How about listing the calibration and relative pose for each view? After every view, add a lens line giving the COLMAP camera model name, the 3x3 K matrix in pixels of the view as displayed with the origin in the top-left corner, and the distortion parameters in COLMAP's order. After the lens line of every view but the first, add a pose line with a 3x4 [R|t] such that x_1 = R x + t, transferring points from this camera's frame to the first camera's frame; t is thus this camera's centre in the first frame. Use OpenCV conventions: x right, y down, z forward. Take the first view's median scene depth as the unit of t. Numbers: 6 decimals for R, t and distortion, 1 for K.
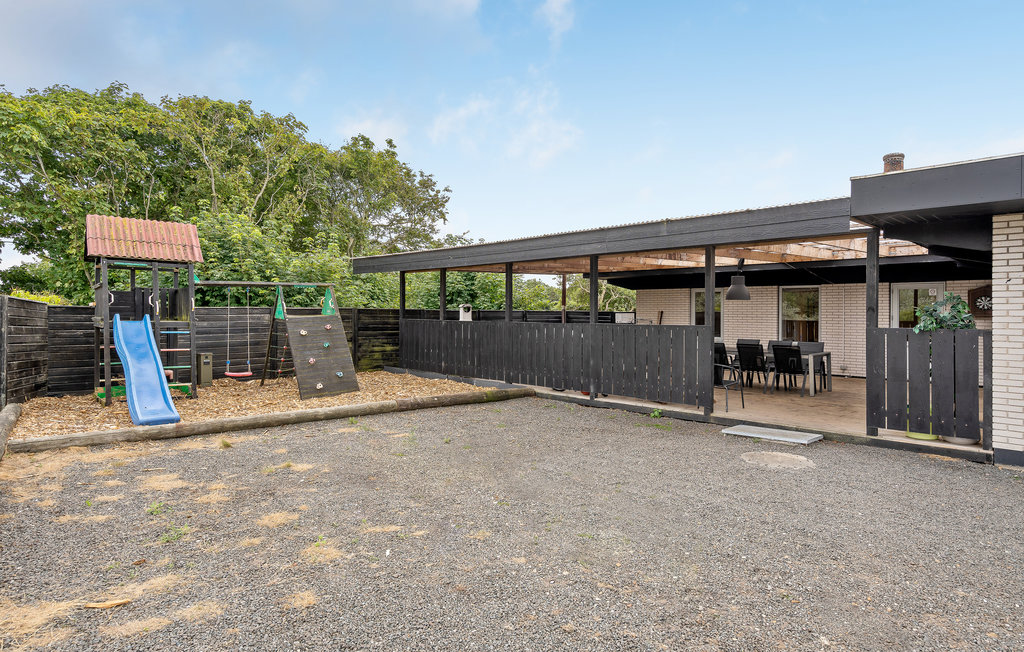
lens RADIAL K [[574.4, 0, 520.1], [0, 574.4, 315.9], [0, 0, 1]] dist [0.002182, 0.000391]
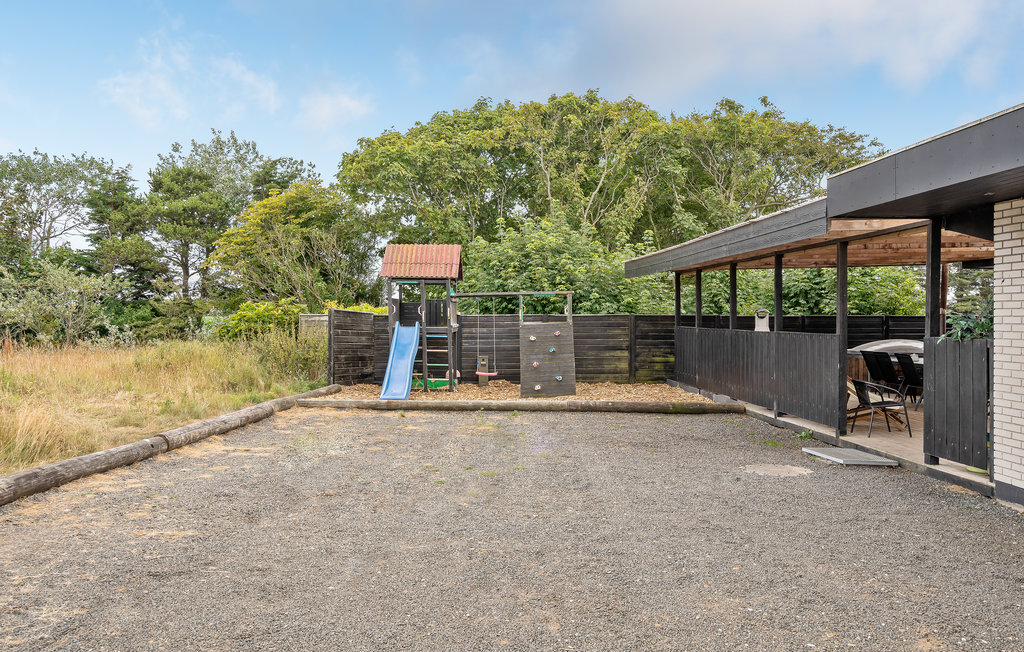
lens RADIAL K [[874.6, 0, 512.0], [0, 874.6, 326.0], [0, 0, 1]] dist [-0.000178, -0.002109]
pose [[0.746906, 0.002875, -0.664924, 0.717635], [-0.000748, 0.999994, 0.003484, 0.000266], [0.664930, -0.002105, 0.746903, -0.265500]]
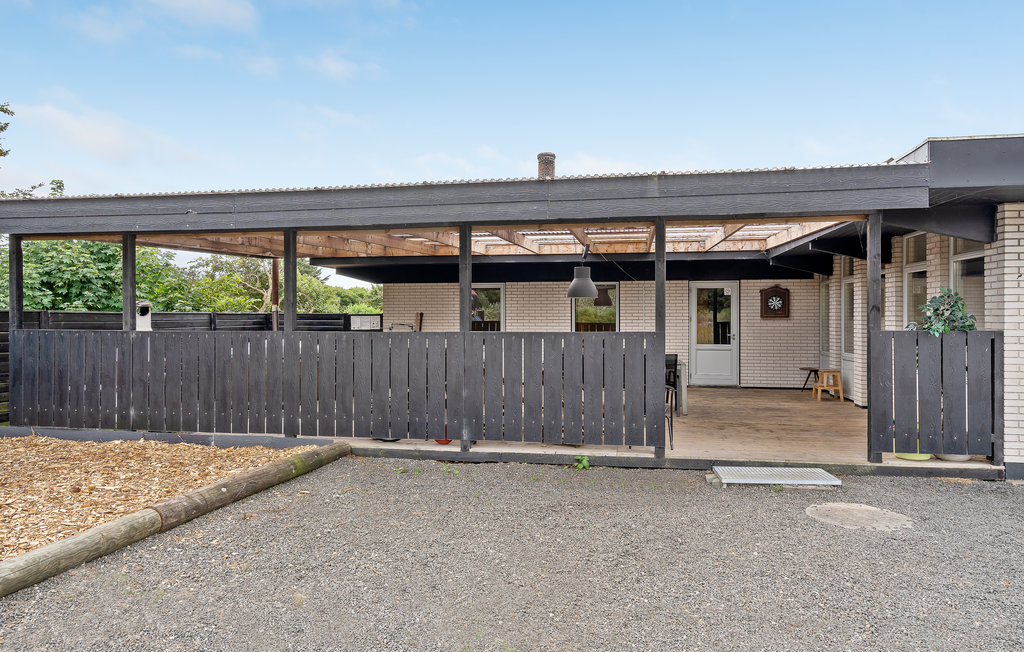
lens RADIAL K [[672.0, 0, 512.0], [0, 672.0, 326.0], [0, 0, 1]] dist [0.005767, 0.002315]
pose [[0.824275, -0.015106, 0.565989, -0.254070], [0.009139, 0.999869, 0.013376, -0.003036], [-0.566116, -0.005853, 0.824305, 0.356786]]
